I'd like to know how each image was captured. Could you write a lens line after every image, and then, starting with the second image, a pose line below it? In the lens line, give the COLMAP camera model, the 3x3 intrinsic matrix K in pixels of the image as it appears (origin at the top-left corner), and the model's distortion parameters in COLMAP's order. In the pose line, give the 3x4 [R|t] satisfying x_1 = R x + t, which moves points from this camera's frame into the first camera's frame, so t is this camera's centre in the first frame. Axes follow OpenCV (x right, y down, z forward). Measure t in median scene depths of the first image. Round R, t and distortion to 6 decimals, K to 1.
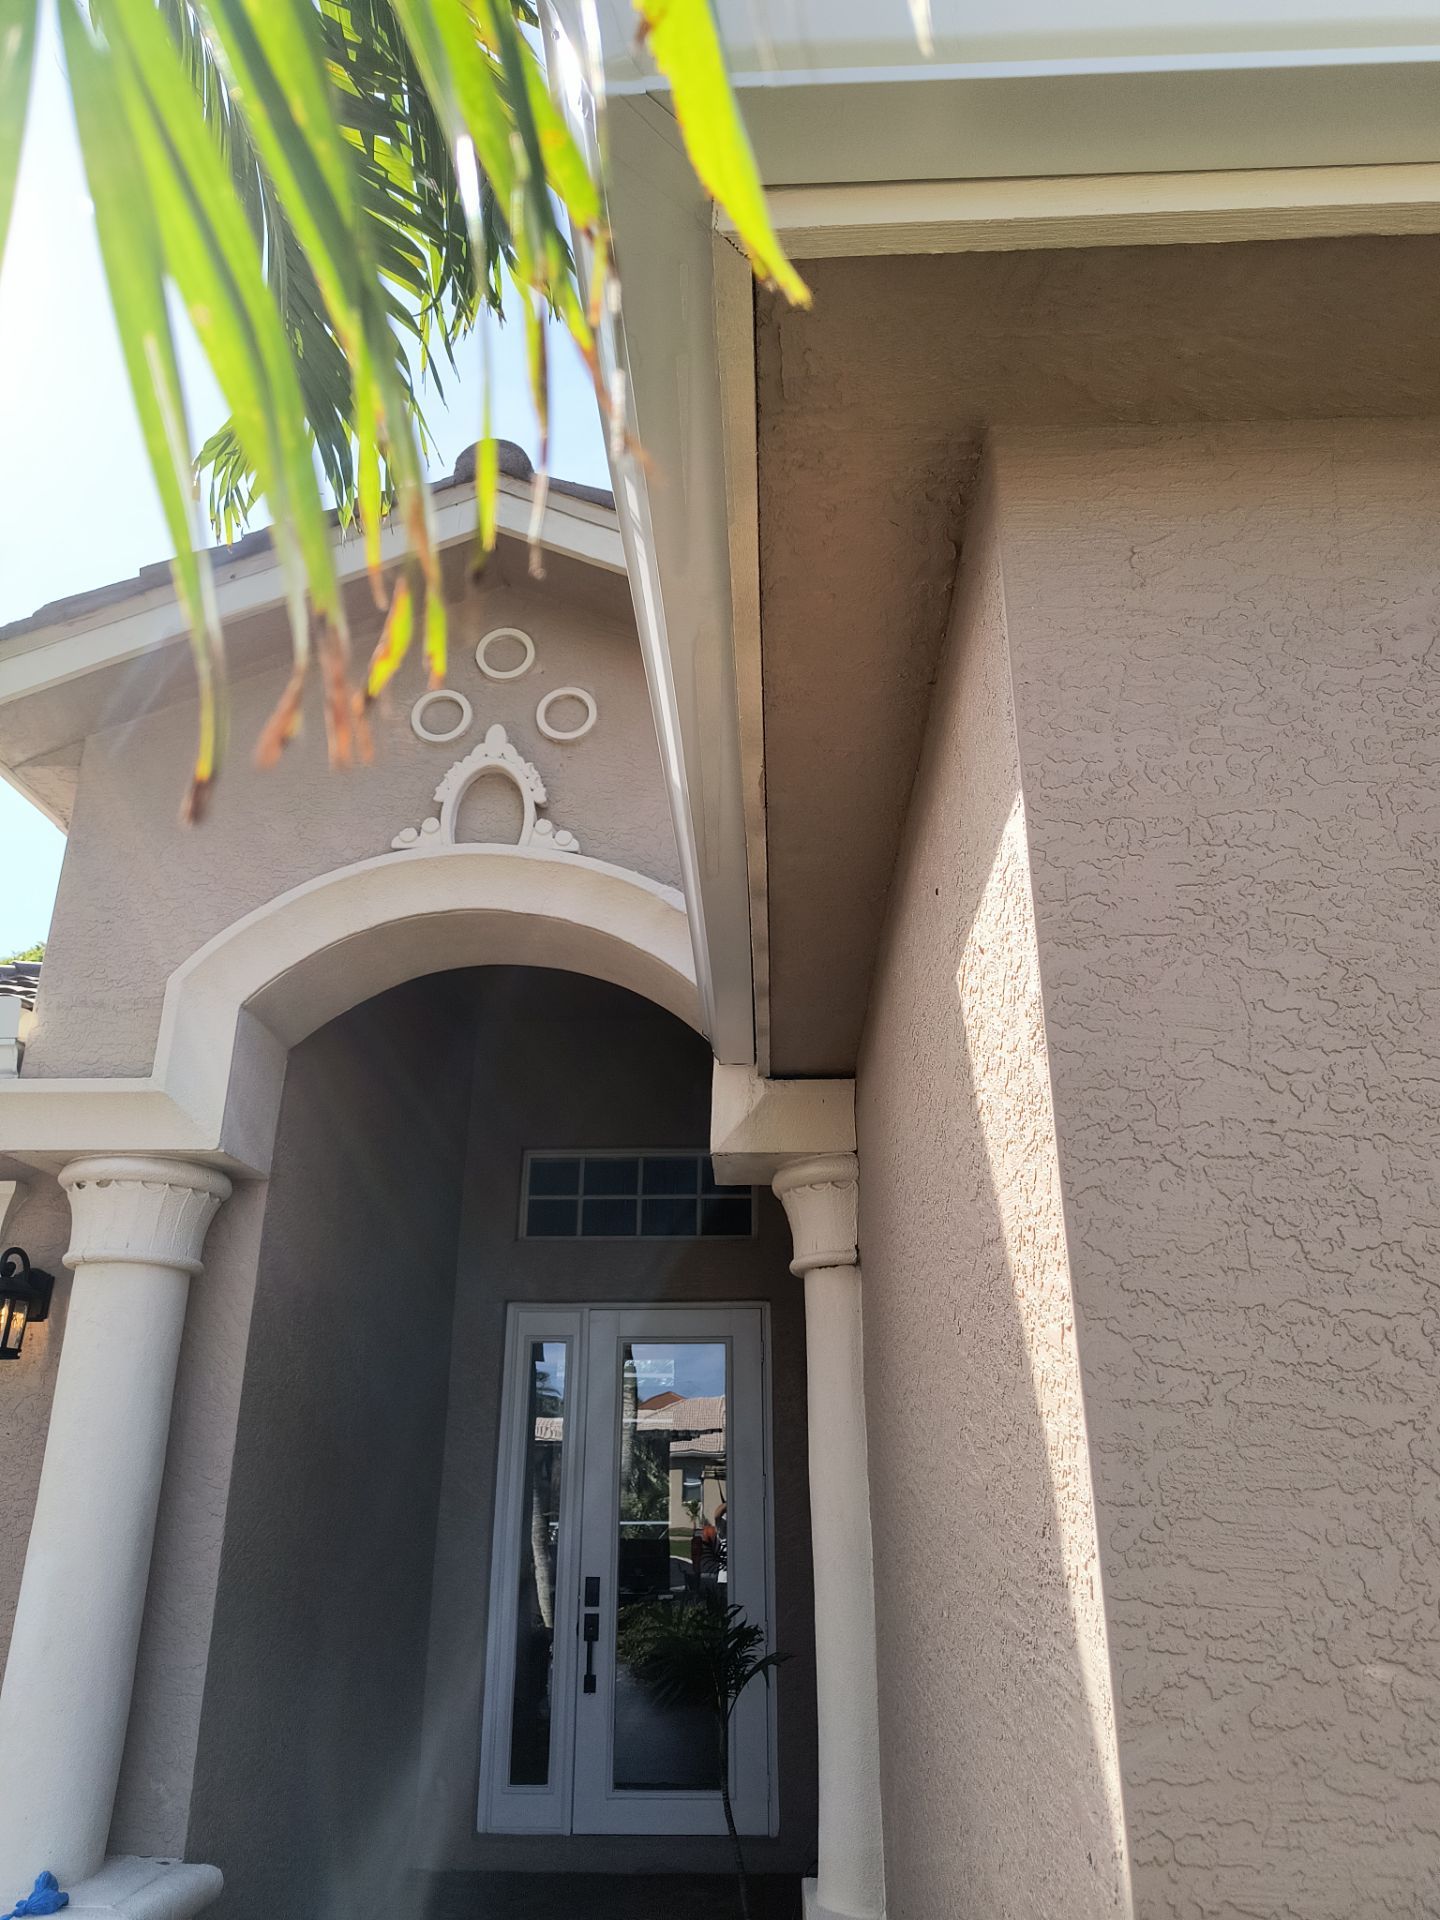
lens RADIAL K [[1291.1, 0, 719.3], [0, 1291.1, 968.0], [0, 0, 1]] dist [0.035159, -0.040396]
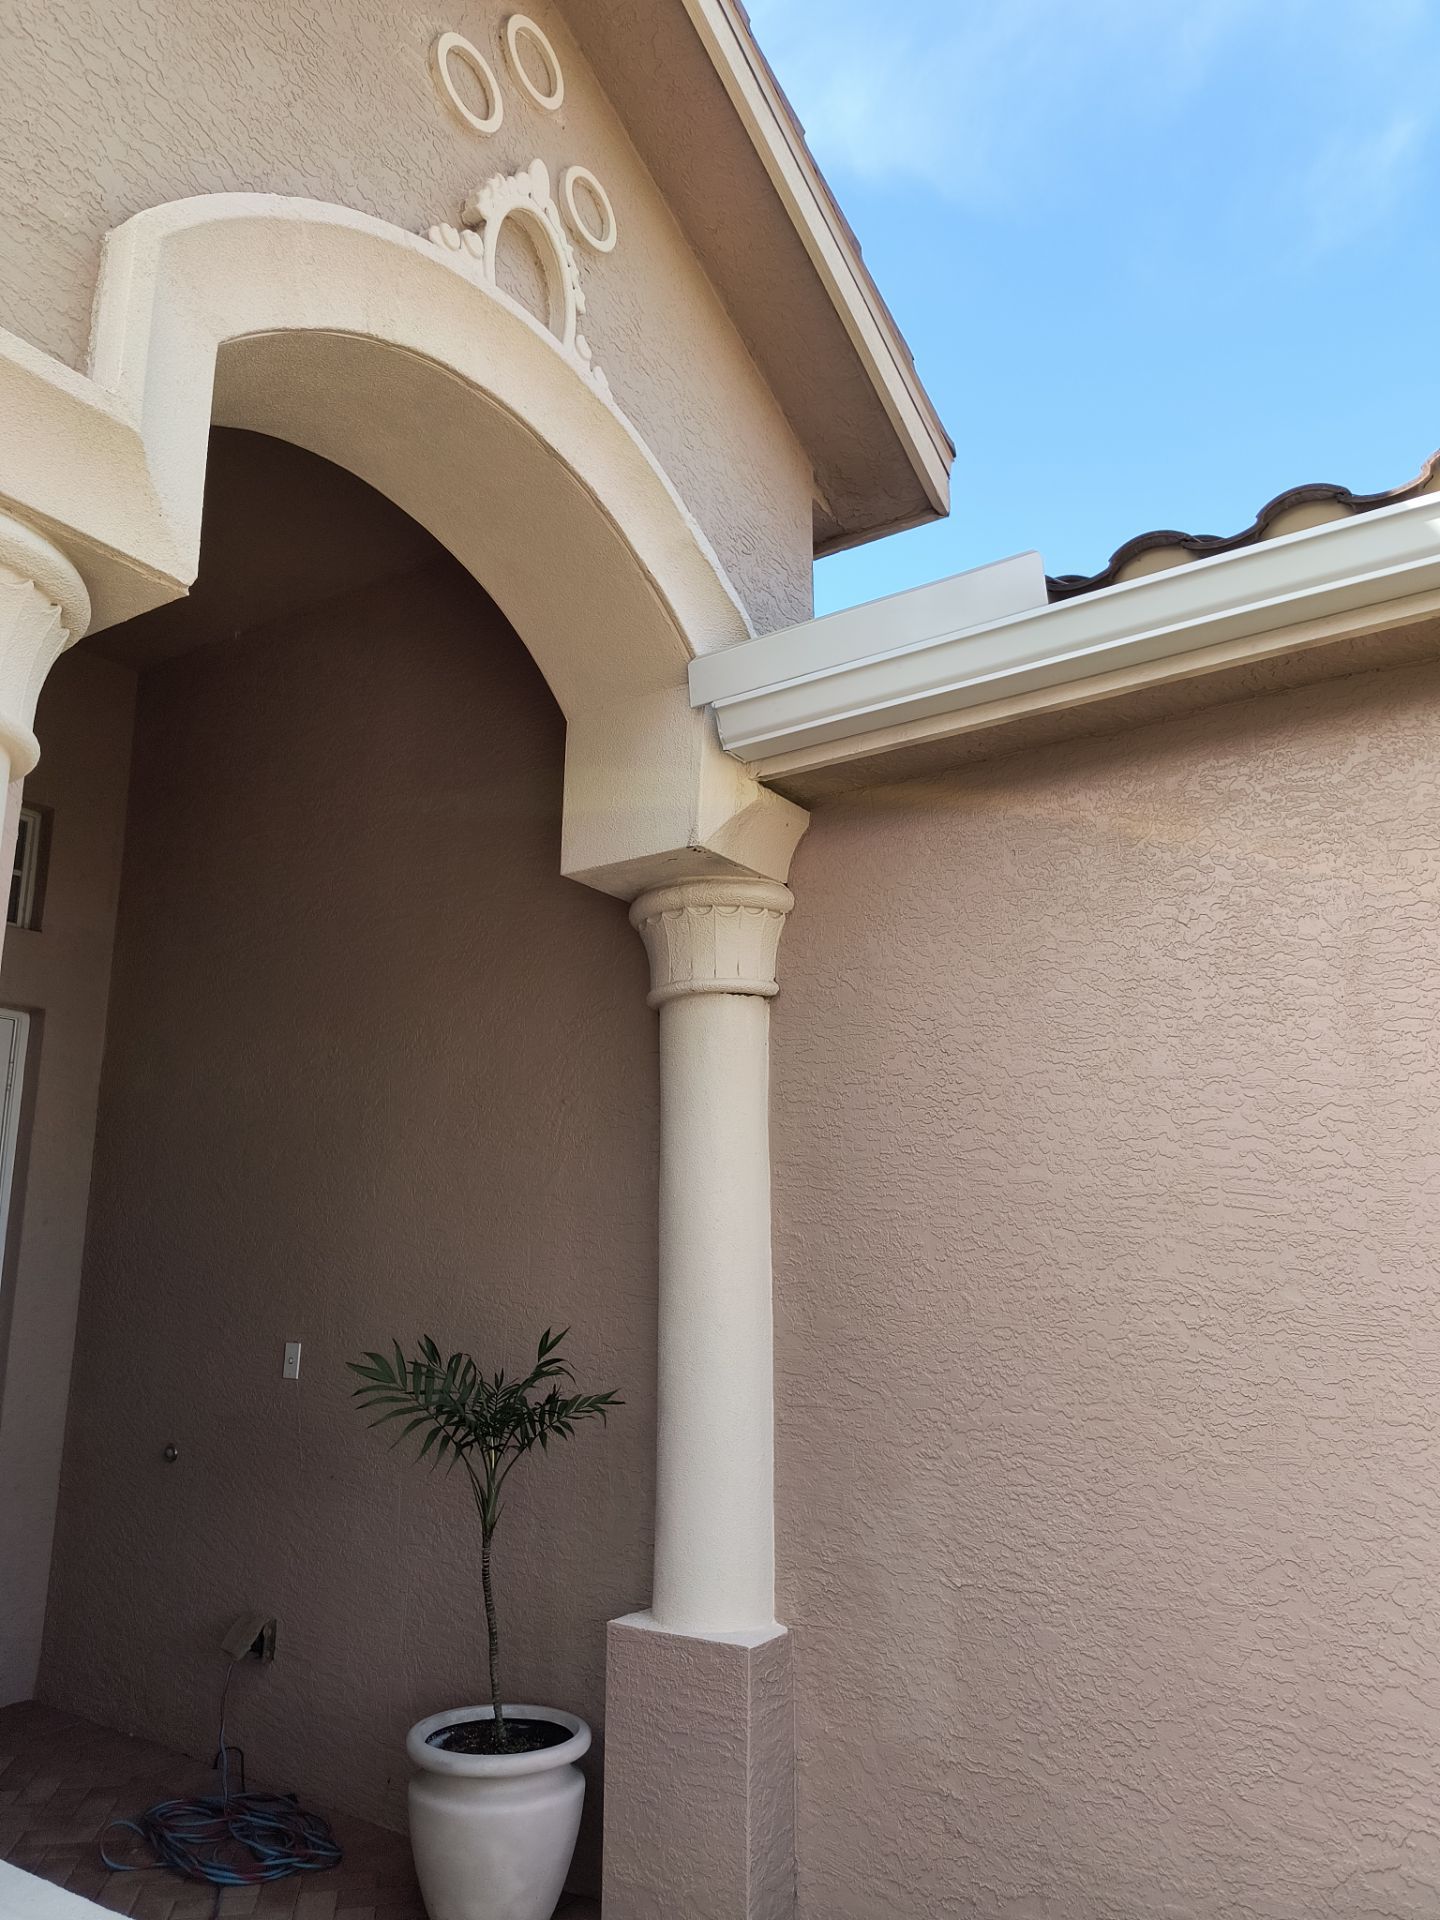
lens RADIAL K [[1315.7, 0, 720.0], [0, 1315.7, 960.0], [0, 0, 1]] dist [0.048676, -0.001380]
pose [[0.526581, 0.195756, 0.827280, -1.995695], [-0.301100, 0.952992, -0.033846, 0.680714], [-0.795017, -0.231271, 0.560769, 1.352241]]
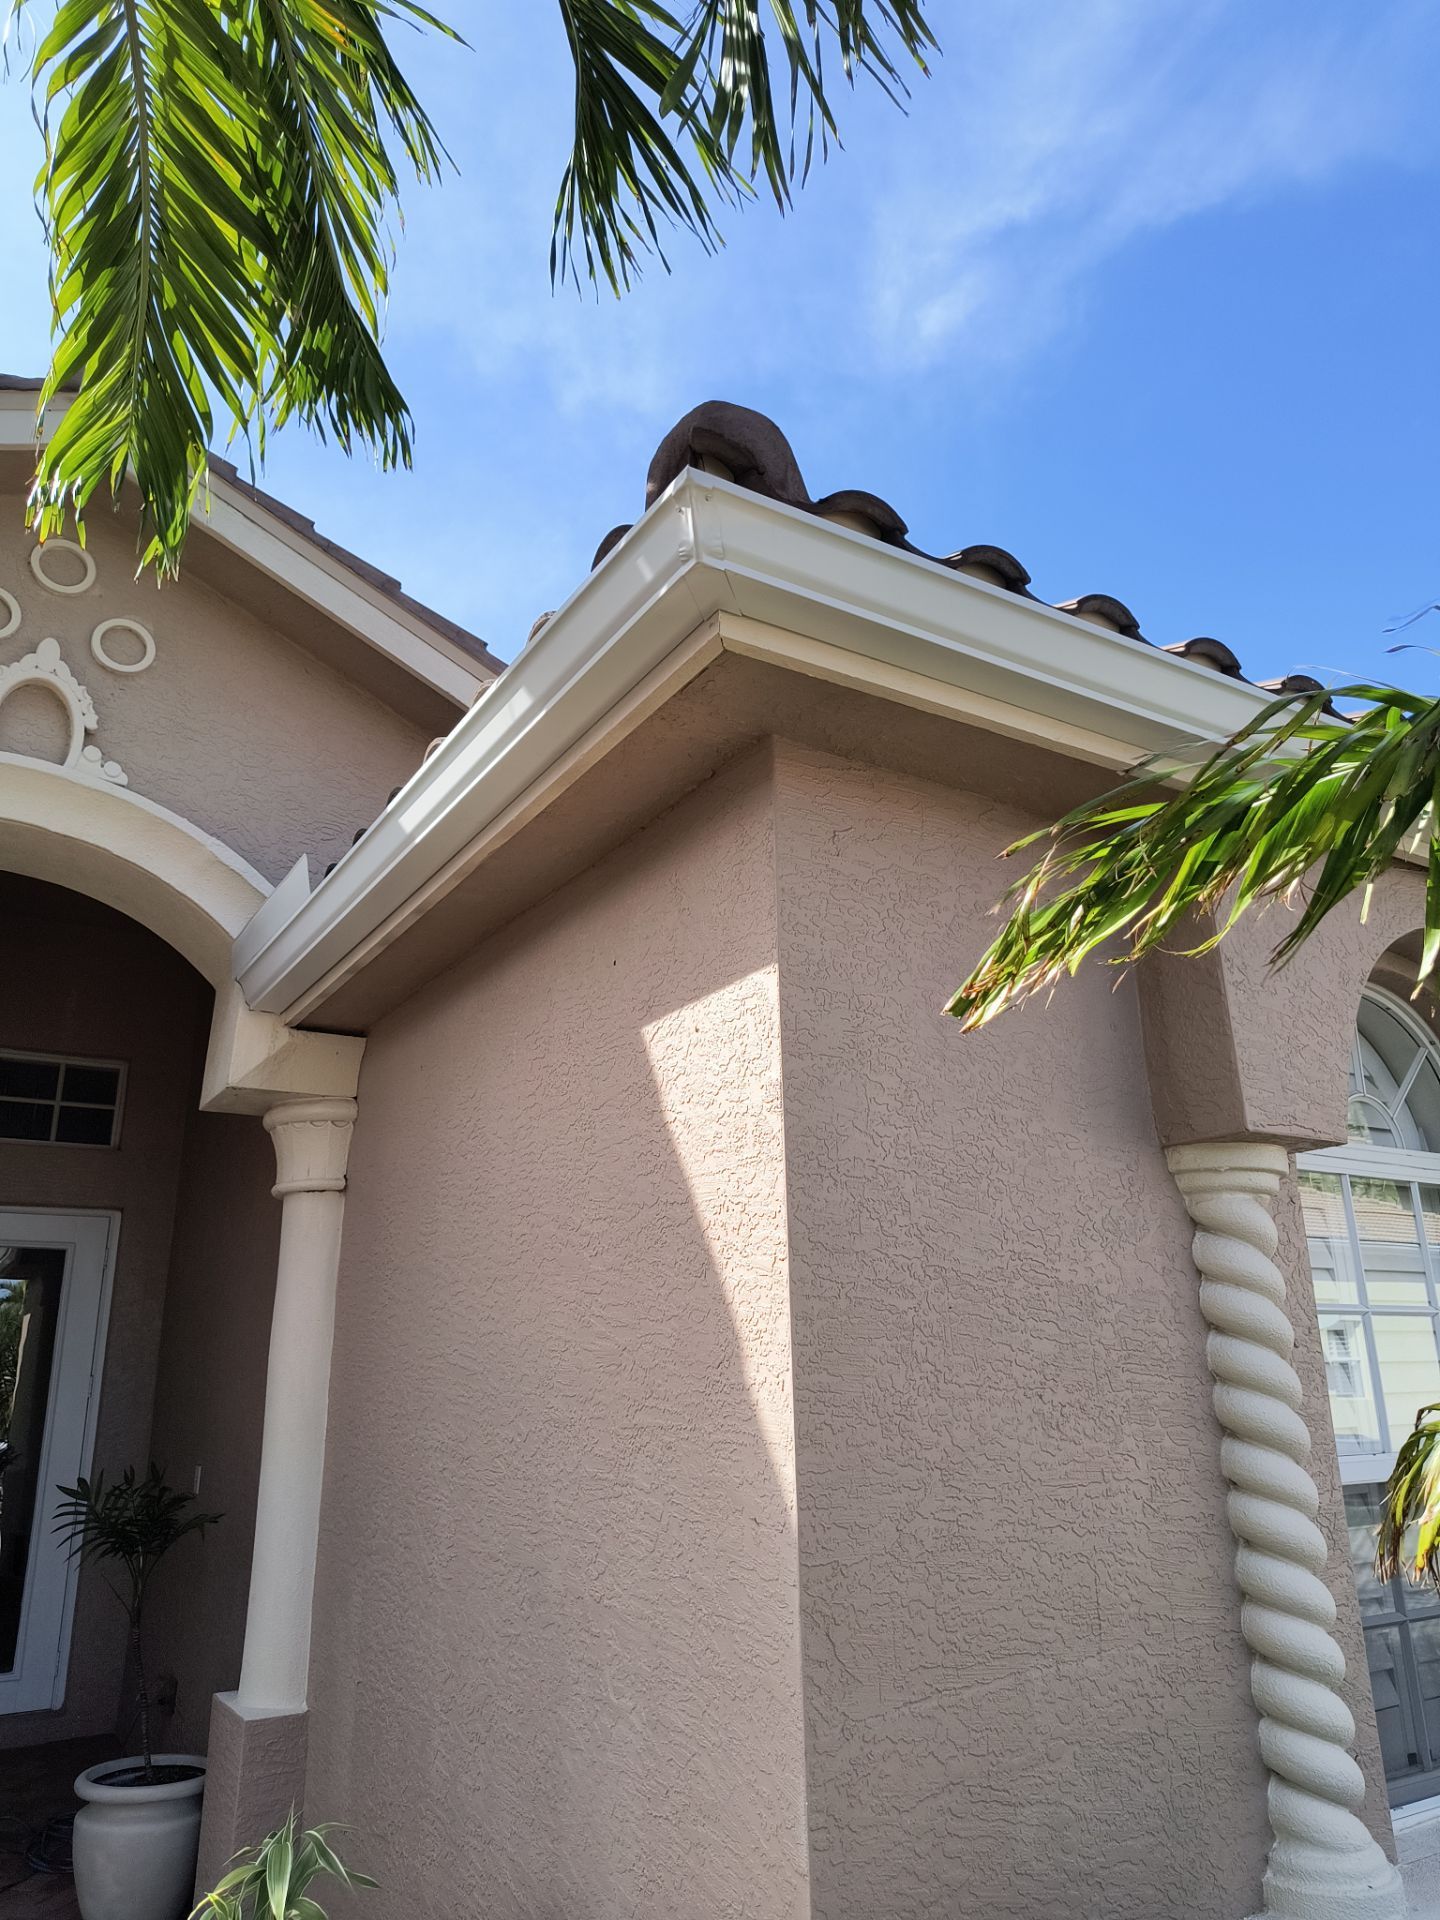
lens RADIAL K [[1304.9, 0, 691.6], [0, 1304.9, 962.5], [0, 0, 1]] dist [0.031579, -0.003871]
pose [[0.833375, 0.154509, 0.530672, -0.827741], [-0.186083, 0.982515, 0.006160, -0.127266], [-0.520442, -0.103883, 0.847555, -0.474806]]
